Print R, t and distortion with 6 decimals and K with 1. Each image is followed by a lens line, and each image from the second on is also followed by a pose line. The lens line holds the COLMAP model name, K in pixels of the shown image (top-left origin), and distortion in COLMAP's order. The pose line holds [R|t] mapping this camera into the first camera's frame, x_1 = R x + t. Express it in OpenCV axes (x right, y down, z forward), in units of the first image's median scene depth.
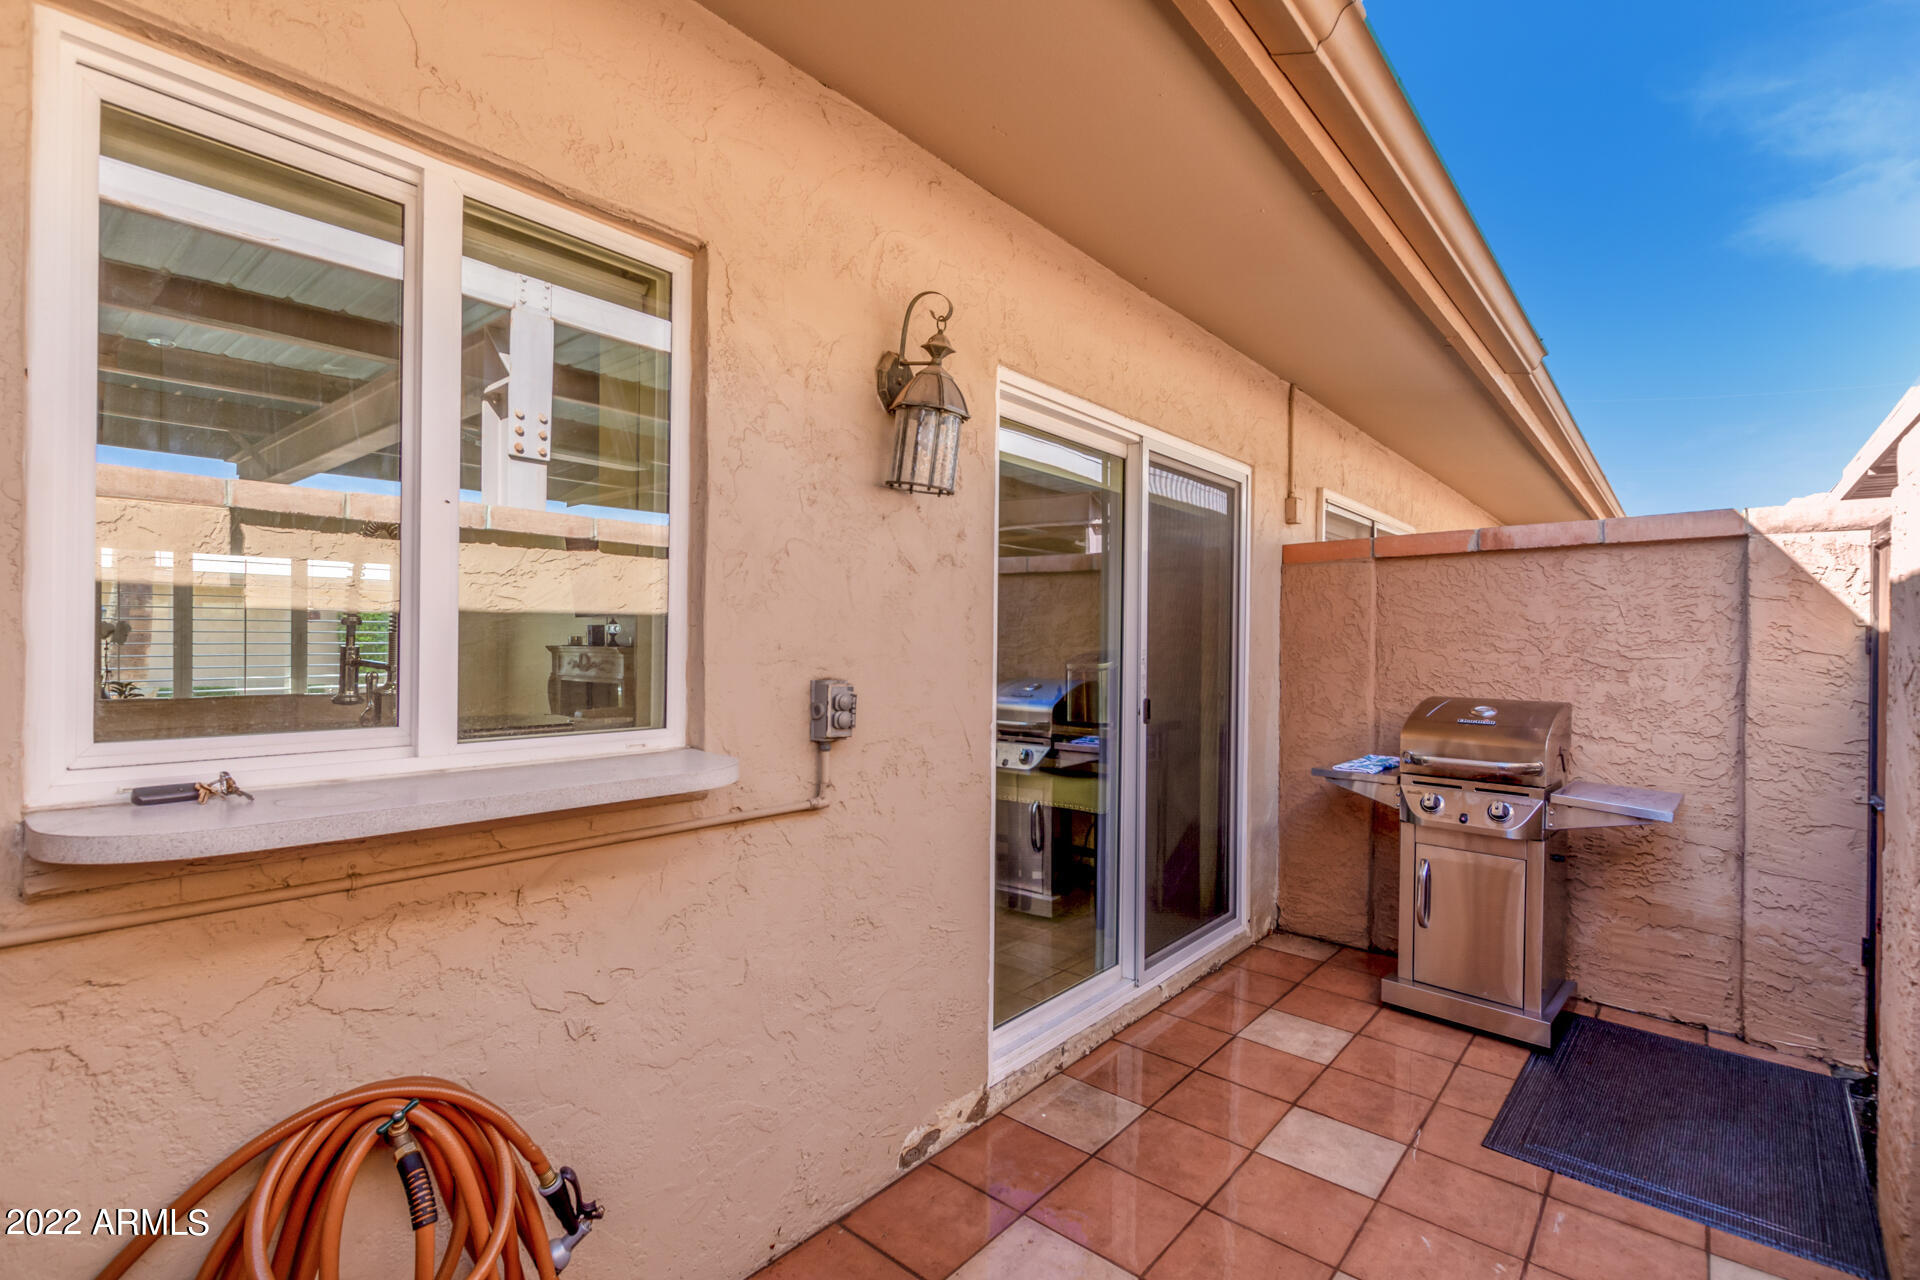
lens RADIAL K [[867.4, 0, 967.7], [0, 867.4, 649.3], [0, 0, 1]] dist [0.005768, -0.003933]
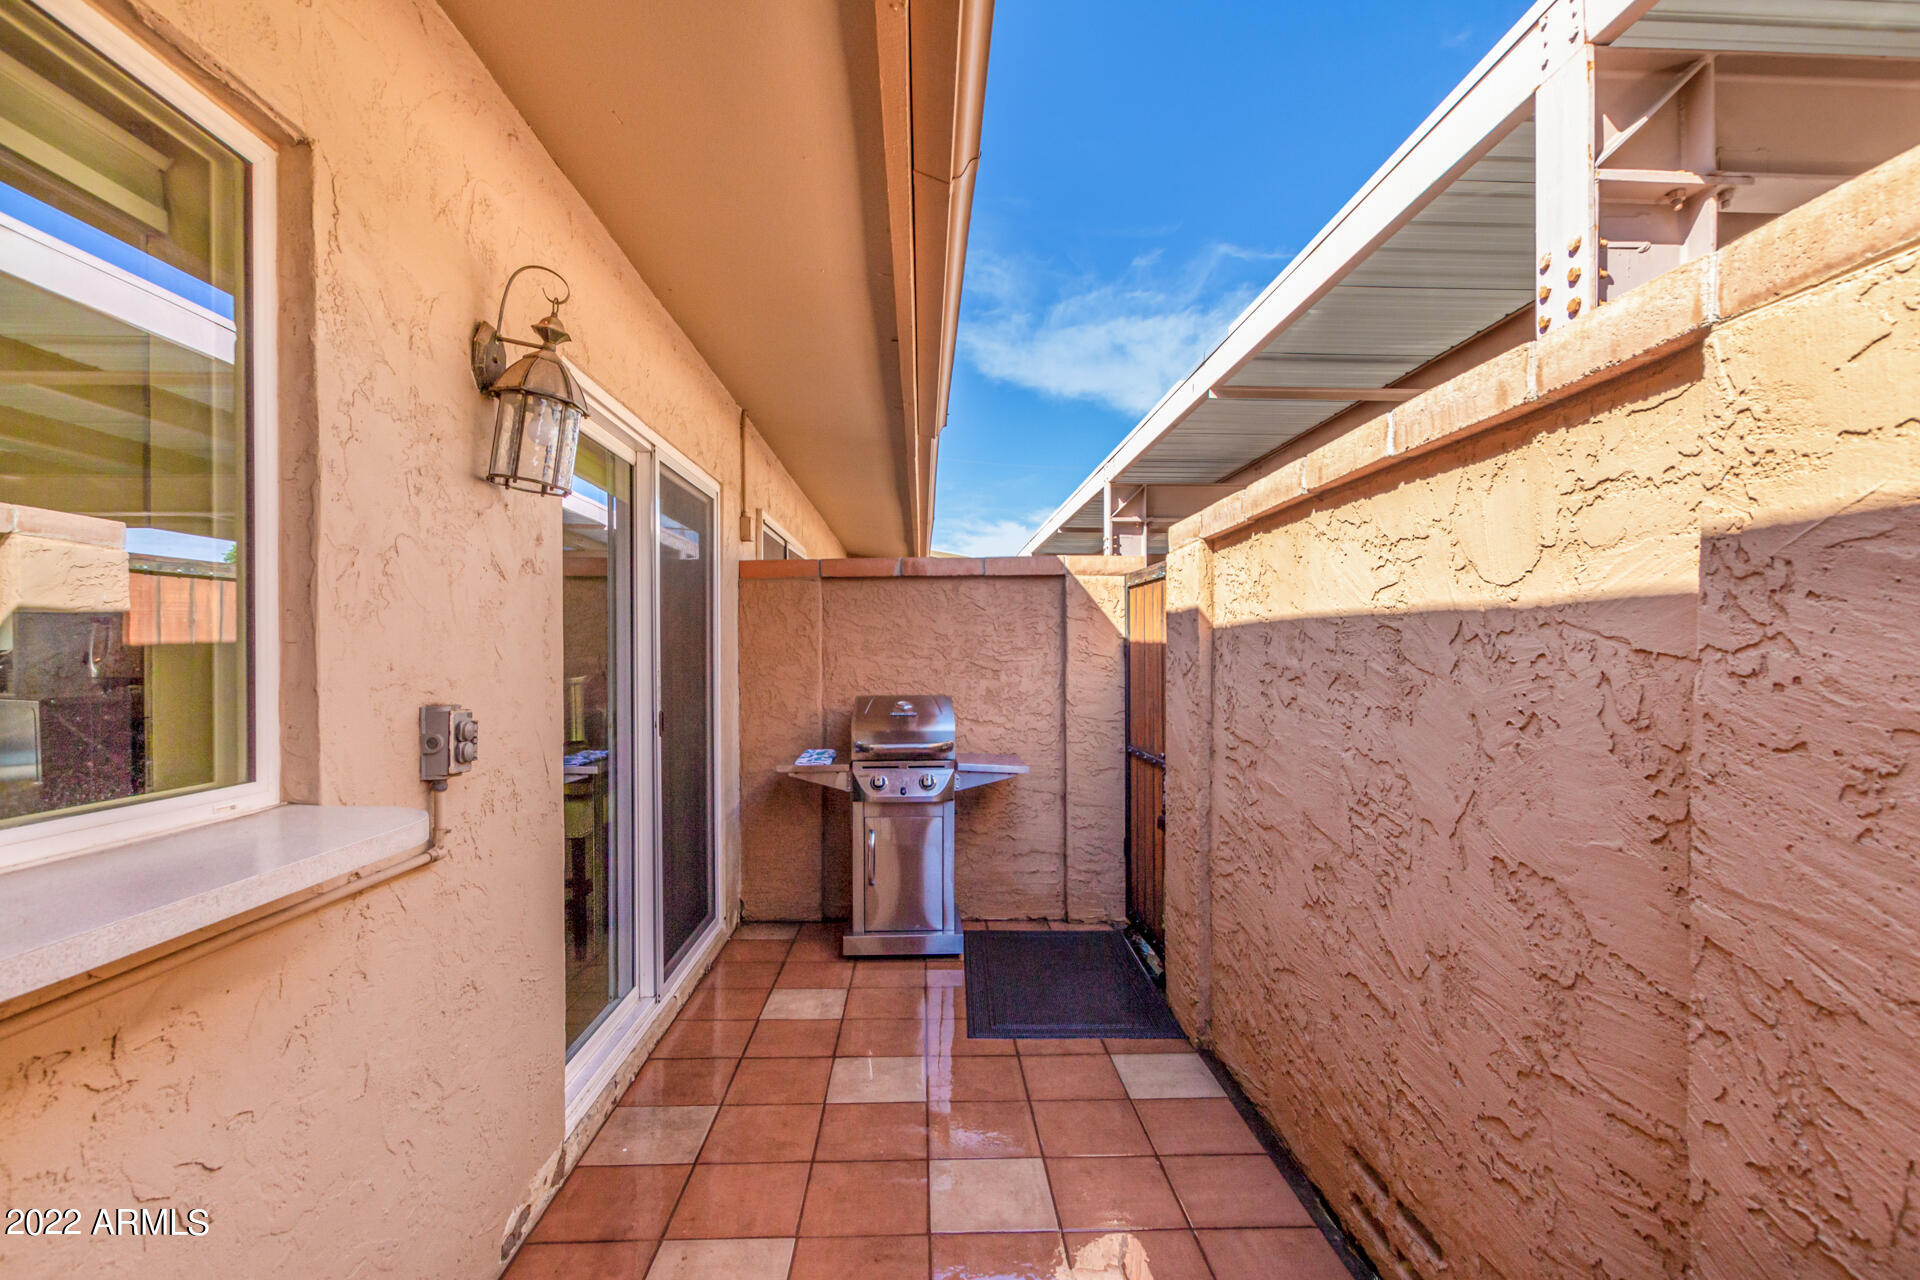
lens RADIAL K [[887.8, 0, 961.6], [0, 887.8, 665.1], [0, 0, 1]] dist [0.005164, -0.000521]
pose [[0.737235, -0.021573, 0.675292, -0.230757], [0.015736, 0.999767, 0.014758, -0.005382], [-0.675453, -0.000254, 0.737403, 0.019963]]
